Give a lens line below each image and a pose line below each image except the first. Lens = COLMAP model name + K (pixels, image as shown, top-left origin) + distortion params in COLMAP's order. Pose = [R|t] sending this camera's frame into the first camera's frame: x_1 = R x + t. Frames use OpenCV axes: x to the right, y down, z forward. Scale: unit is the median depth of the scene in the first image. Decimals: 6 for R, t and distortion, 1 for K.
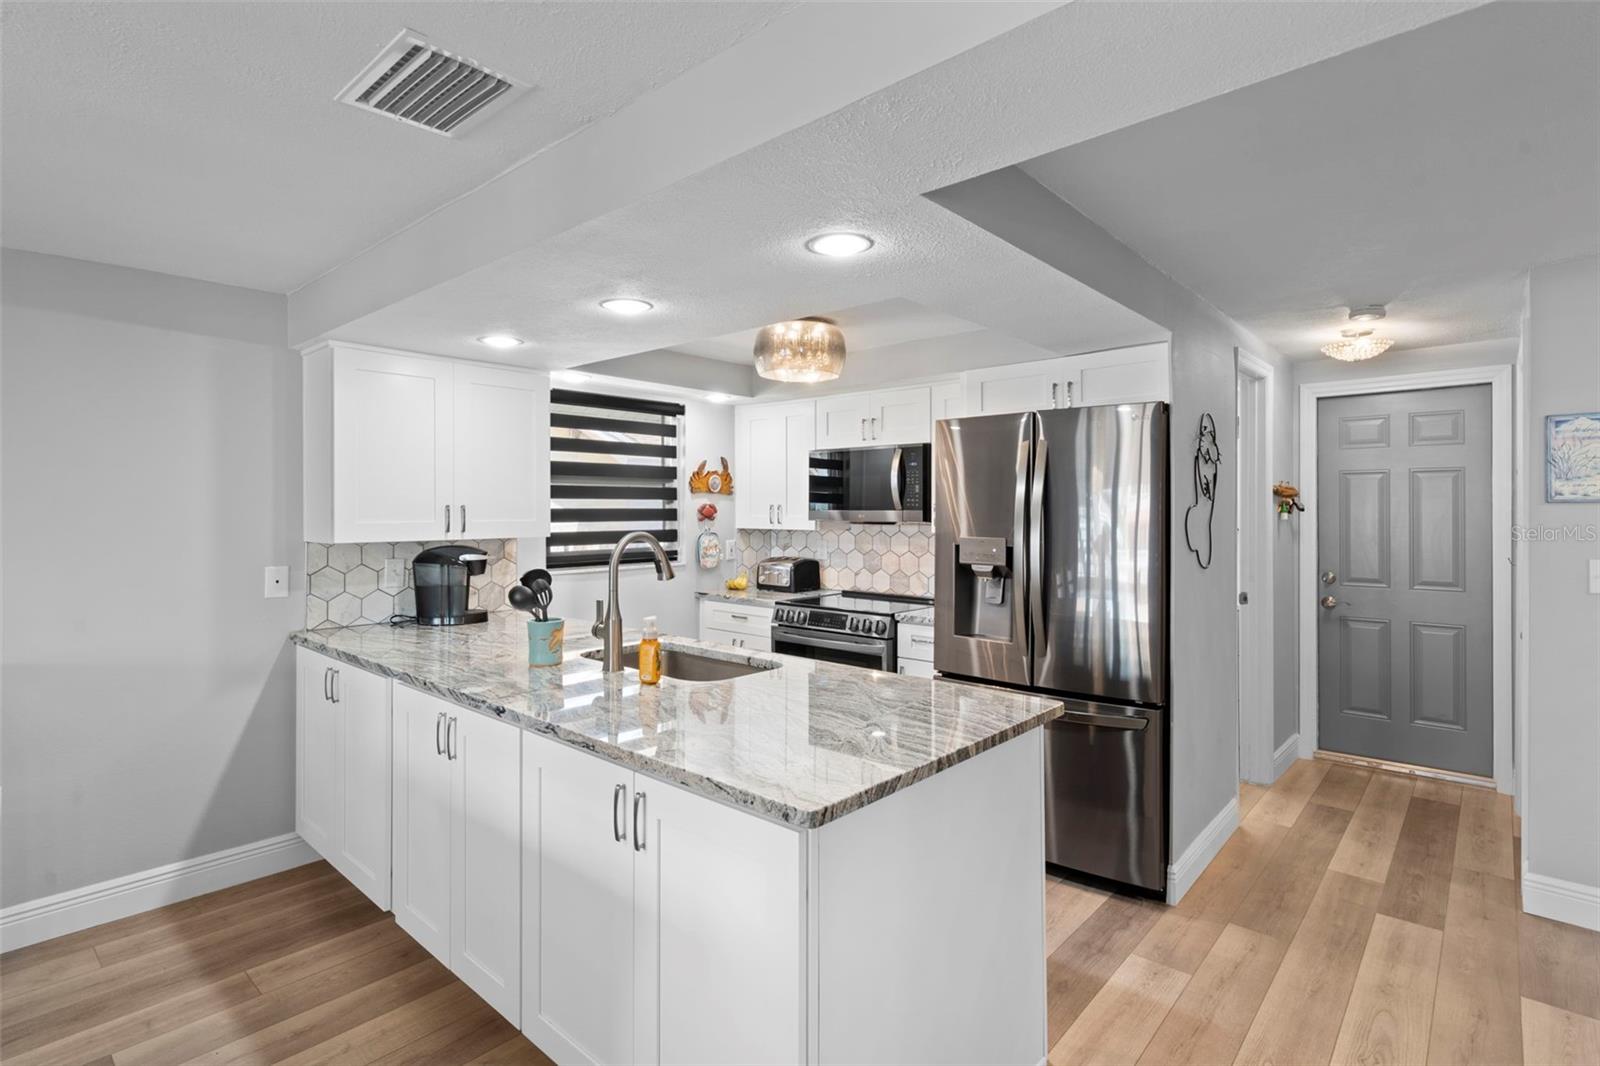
lens RADIAL K [[790.0, 0, 802.2], [0, 790.0, 512.5], [0, 0, 1]] dist [-0.011565, 0.003819]
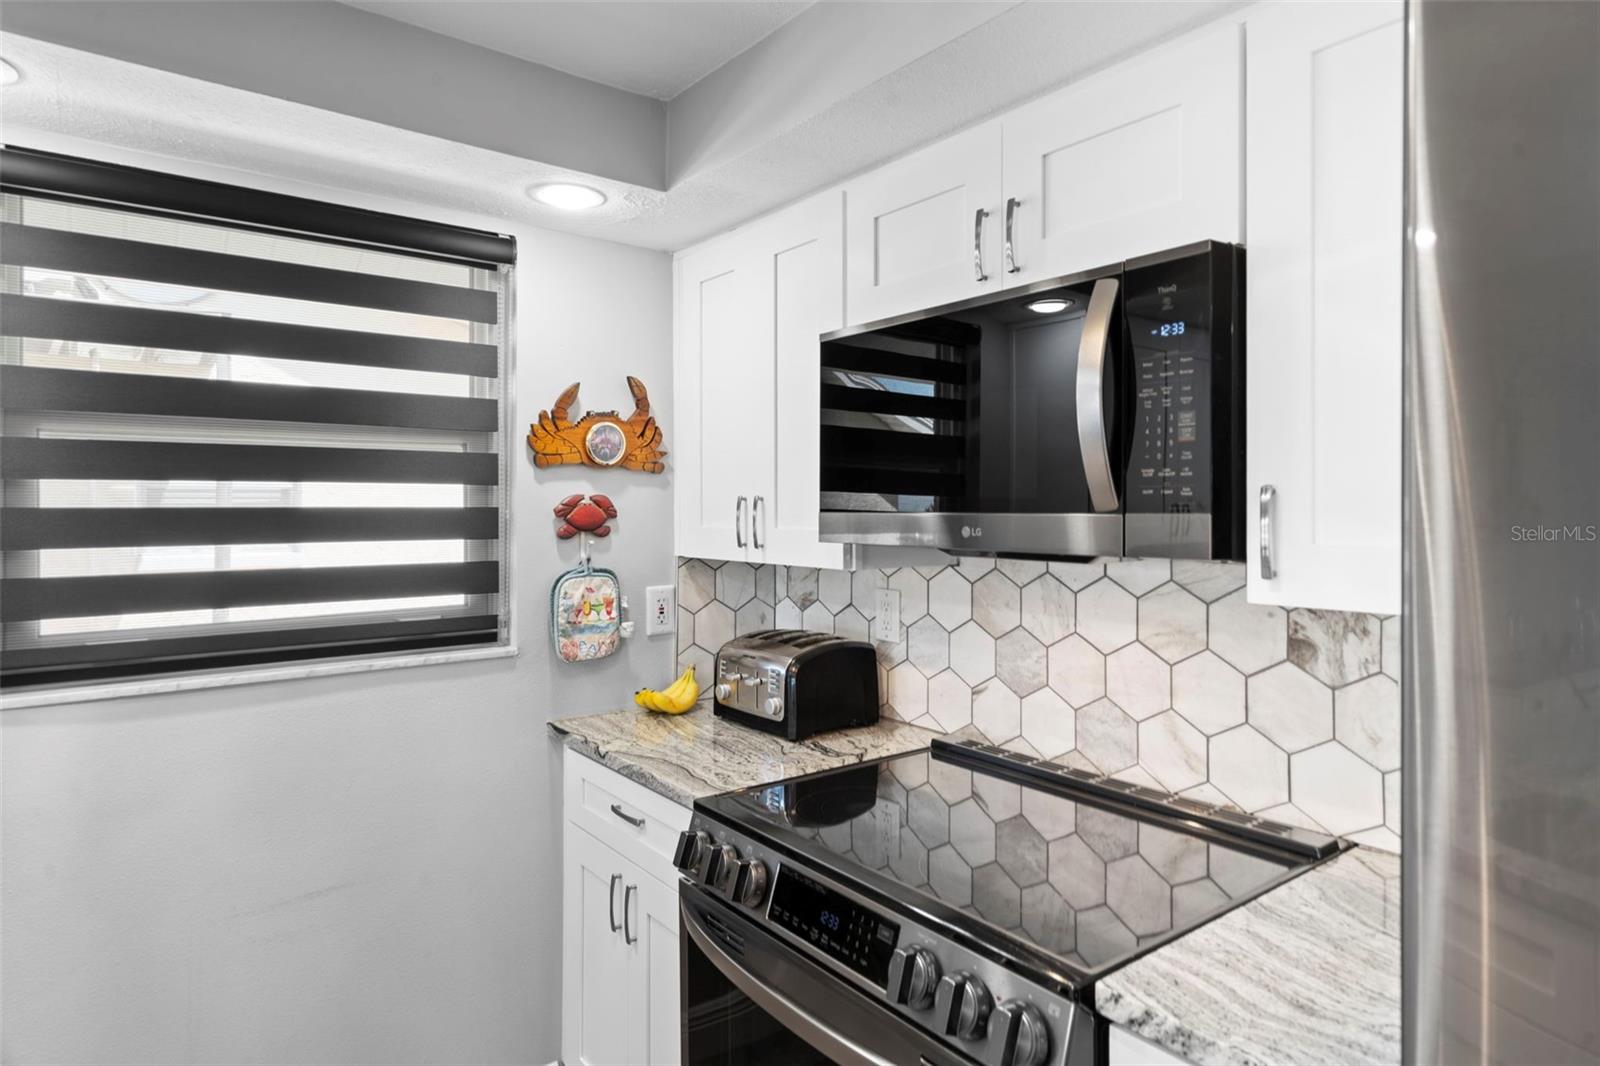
lens RADIAL K [[895.1, 0, 785.1], [0, 895.1, 506.7], [0, 0, 1]] dist [0.003609, -0.002755]
pose [[0.978953, -0.001329, -0.204080, 0.080476], [0.000338, 0.999988, -0.004889, -0.003548], [0.204084, 0.004718, 0.978942, 0.708511]]
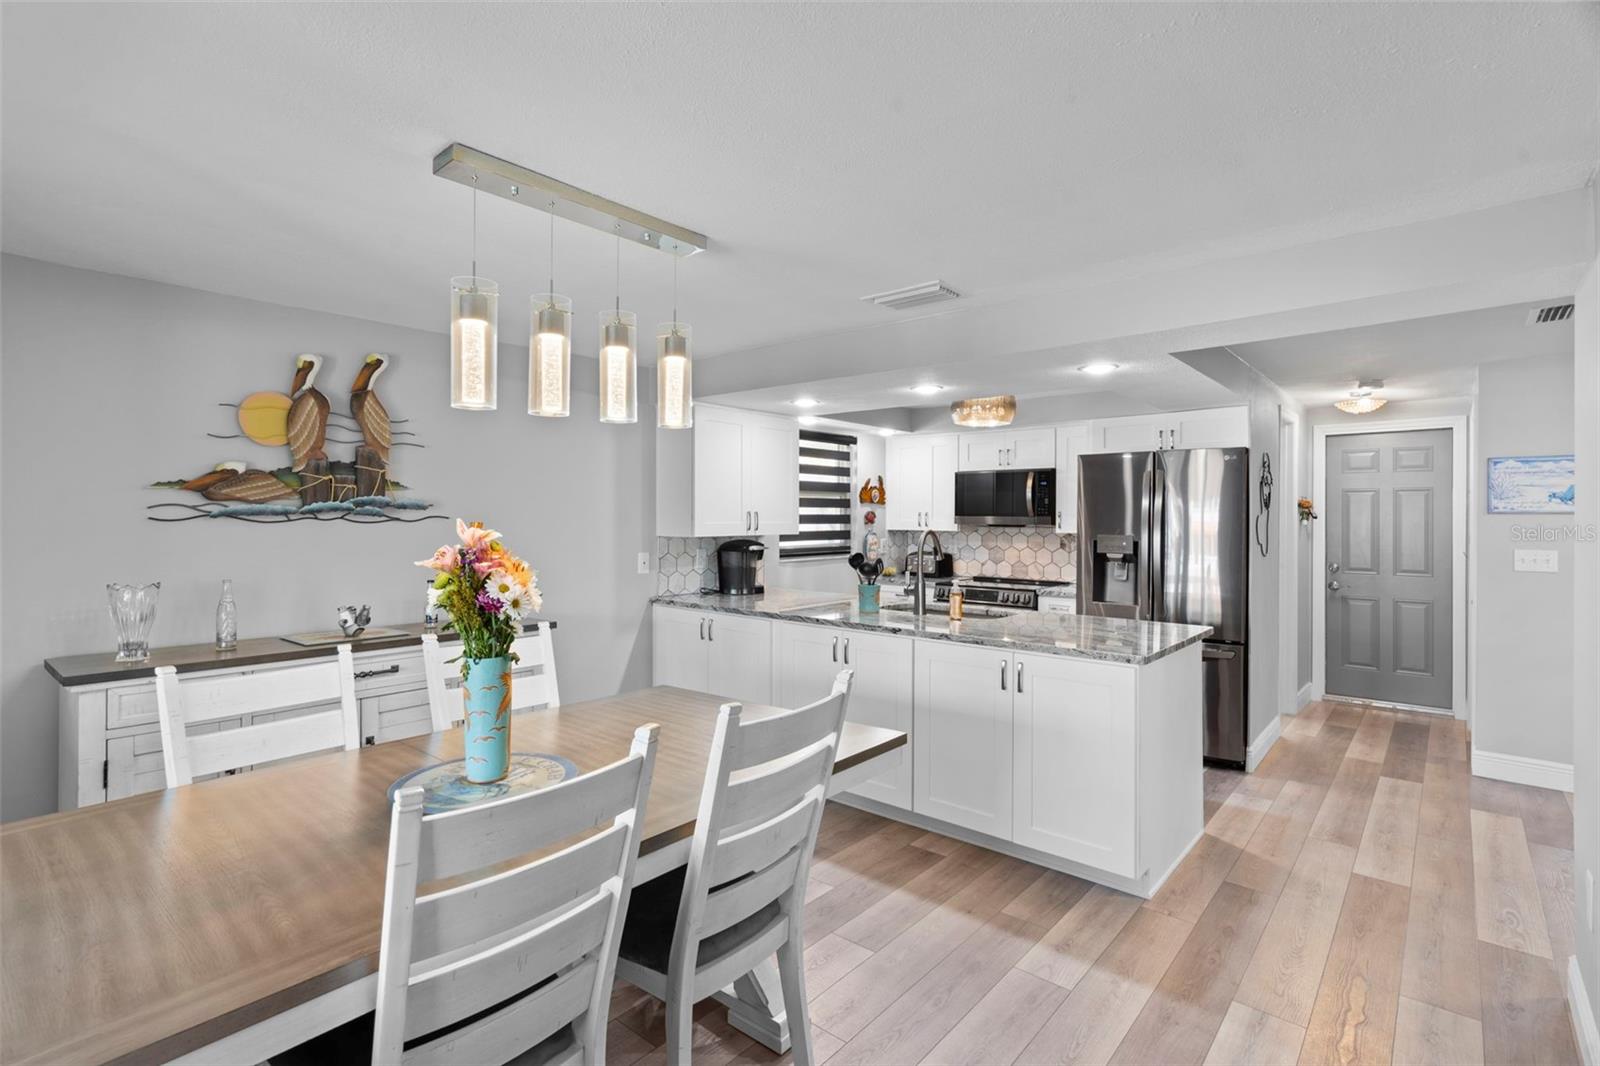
lens RADIAL K [[790.0, 0, 783.9], [0, 790.0, 519.1], [0, 0, 1]] dist [-0.011565, 0.003819]
pose [[0.999813, 0.004375, 0.018831, -0.349482], [-0.004391, 0.999990, 0.000813, 0.002363], [-0.018827, -0.000895, 0.999822, -0.388346]]
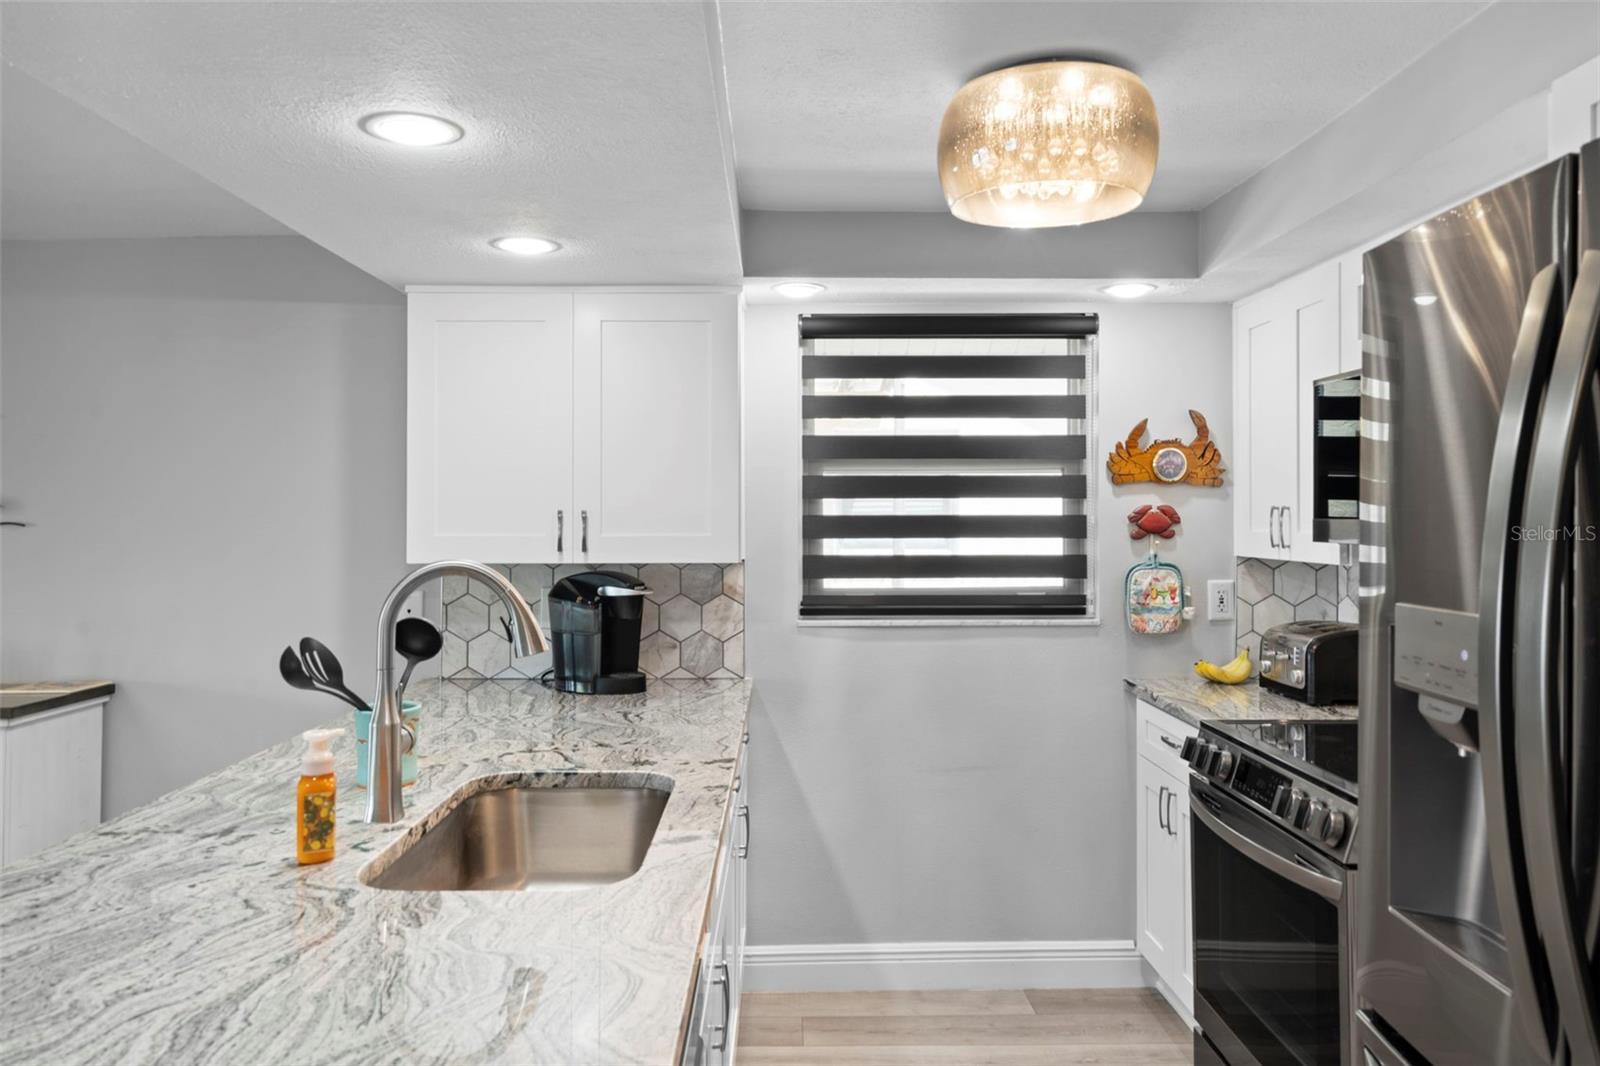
lens RADIAL K [[1122.8, 0, 792.0], [0, 1122.8, 510.7], [0, 0, 1]] dist [0.005017, 0.002436]
pose [[0.660276, -0.005254, -0.751004, 0.317076], [-0.001342, 0.999966, -0.008175, -0.001875], [0.751022, 0.006406, 0.660247, 0.432804]]
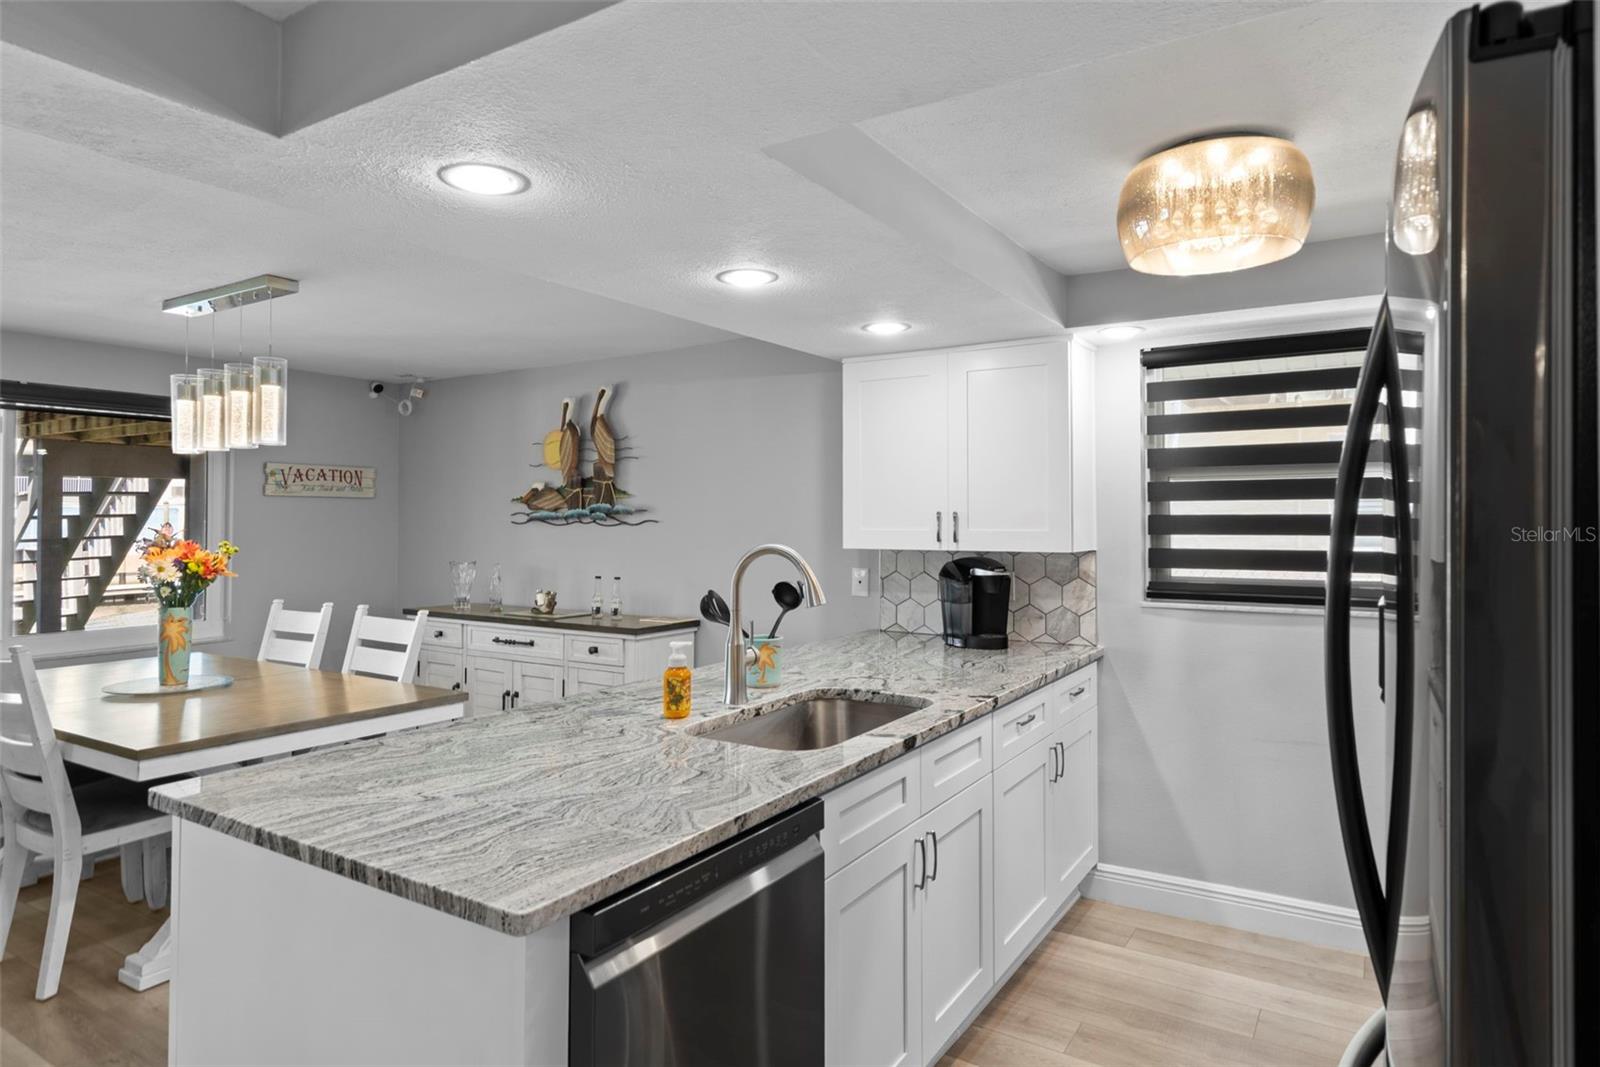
lens RADIAL K [[938.8, 0, 814.2], [0, 938.8, 504.6], [0, 0, 1]] dist [0.003656, -0.000518]
pose [[0.157873, -0.013836, -0.987362, 0.487941], [-0.002451, 0.999893, -0.014404, -0.001705], [0.987456, 0.004694, 0.157822, 0.567059]]
